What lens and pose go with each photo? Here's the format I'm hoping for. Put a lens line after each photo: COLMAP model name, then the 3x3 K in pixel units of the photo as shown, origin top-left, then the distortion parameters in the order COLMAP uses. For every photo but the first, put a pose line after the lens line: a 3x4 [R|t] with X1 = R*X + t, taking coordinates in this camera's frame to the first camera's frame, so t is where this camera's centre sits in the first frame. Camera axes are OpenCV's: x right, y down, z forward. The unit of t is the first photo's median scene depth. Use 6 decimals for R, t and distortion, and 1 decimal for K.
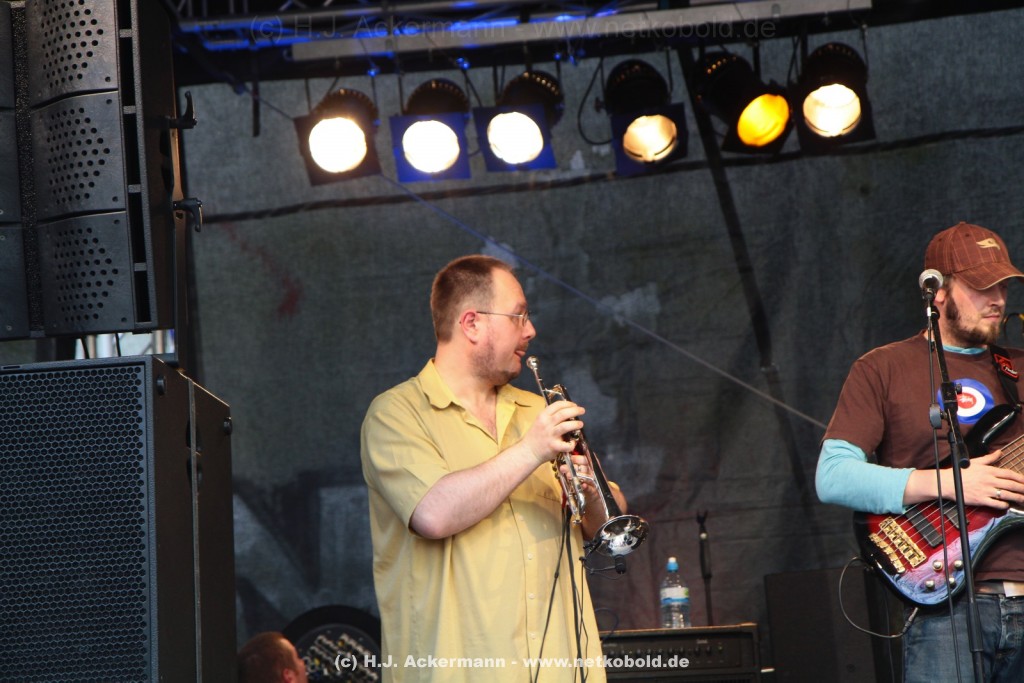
lens RADIAL K [[2453.3, 0, 509.1], [0, 2453.3, 343.7], [0, 0, 1]] dist [0.393658, 0.000000]
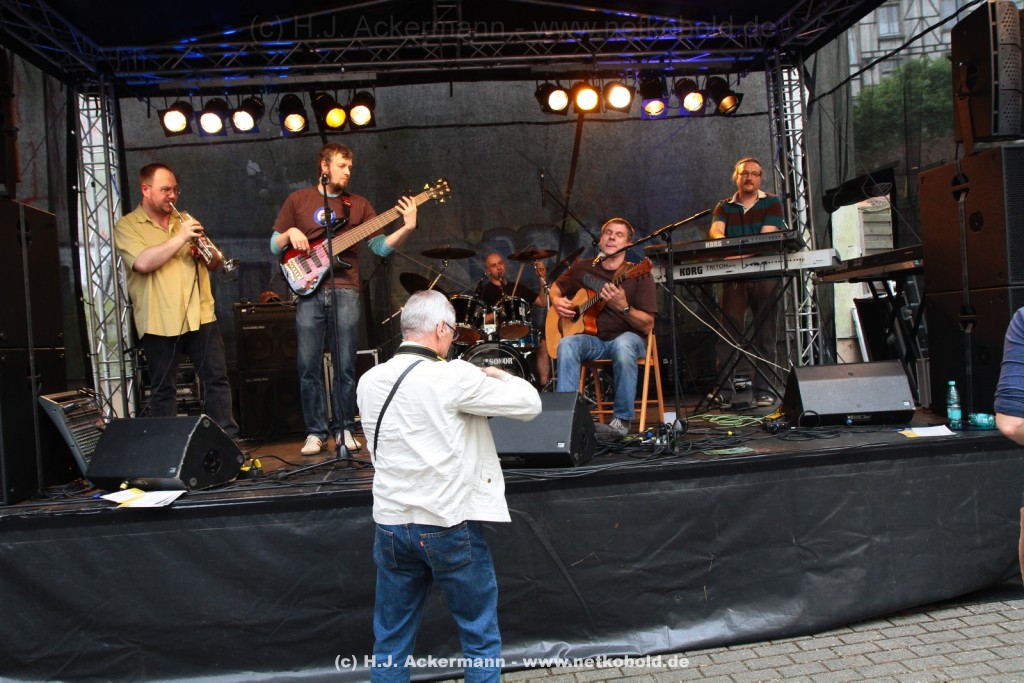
lens RADIAL K [[804.7, 0, 506.7], [0, 804.7, 343.1], [0, 0, 1]] dist [-0.102739, 0.118535]
pose [[0.980243, -0.007482, 0.197657, 0.108567], [-0.025758, 0.985946, 0.165064, 0.004963], [-0.196114, -0.166894, 0.966274, 0.065741]]
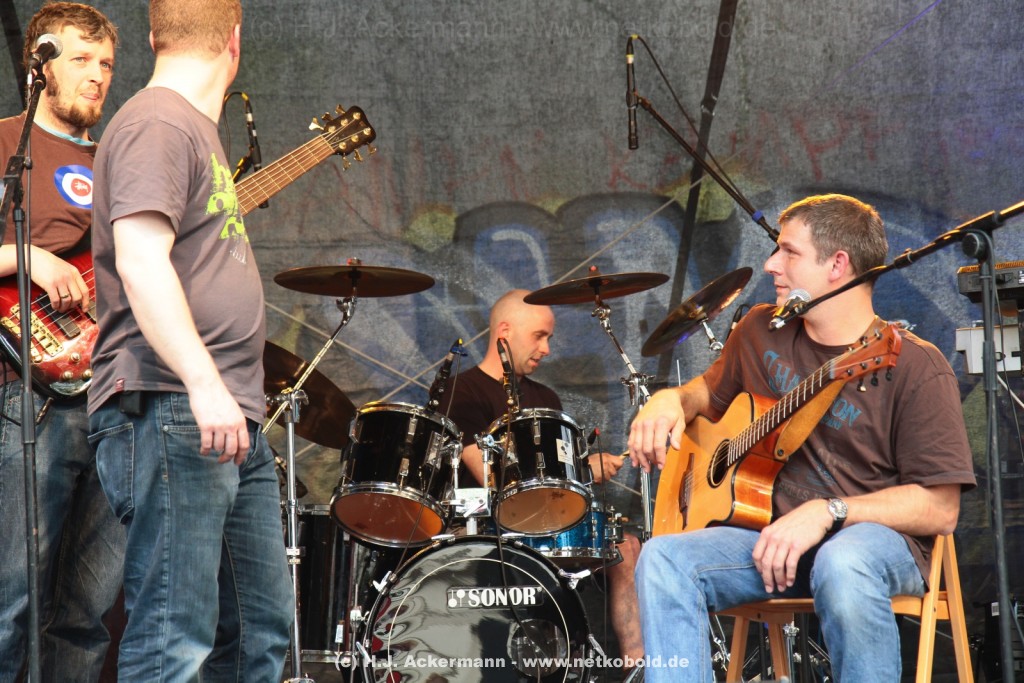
lens RADIAL K [[2453.3, 0, 509.4], [0, 2453.3, 348.1], [0, 0, 1]] dist [0.393658, 0.000000]
pose [[0.981296, 0.022591, 0.191176, 0.102319], [-0.039742, 0.995471, 0.086360, -0.000572], [-0.188359, -0.092343, 0.977749, 0.031045]]
